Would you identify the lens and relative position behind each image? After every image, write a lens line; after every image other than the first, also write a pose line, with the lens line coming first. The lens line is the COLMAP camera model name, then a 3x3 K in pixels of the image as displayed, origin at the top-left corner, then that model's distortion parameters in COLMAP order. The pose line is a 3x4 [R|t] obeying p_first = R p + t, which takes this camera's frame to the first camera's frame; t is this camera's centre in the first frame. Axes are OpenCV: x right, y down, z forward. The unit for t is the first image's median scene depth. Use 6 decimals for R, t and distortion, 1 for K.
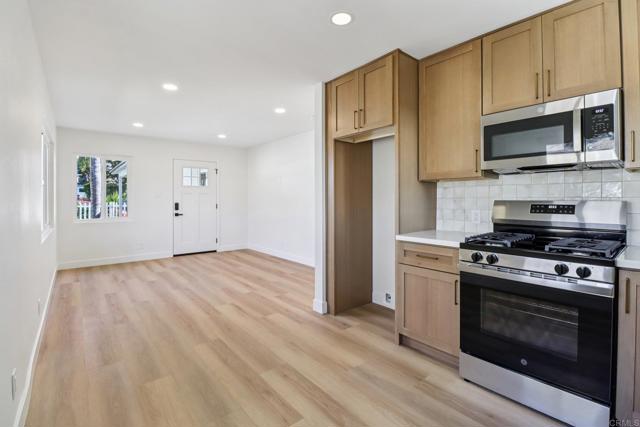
lens RADIAL K [[301.1, 0, 322.8], [0, 301.1, 201.1], [0, 0, 1]] dist [-0.006180, -0.006608]
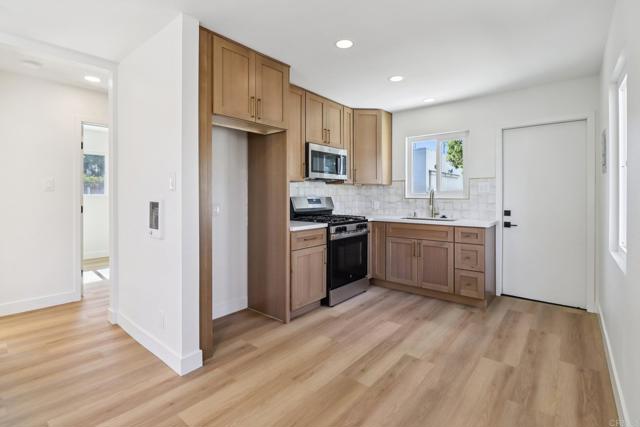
lens RADIAL K [[301.1, 0, 320.1], [0, 301.1, 198.2], [0, 0, 1]] dist [-0.006180, -0.006608]
pose [[-0.179038, -0.008281, 0.983807, -0.996641], [0.009202, 0.999907, 0.010091, -0.010302], [-0.983799, 0.010860, -0.178946, 1.200200]]
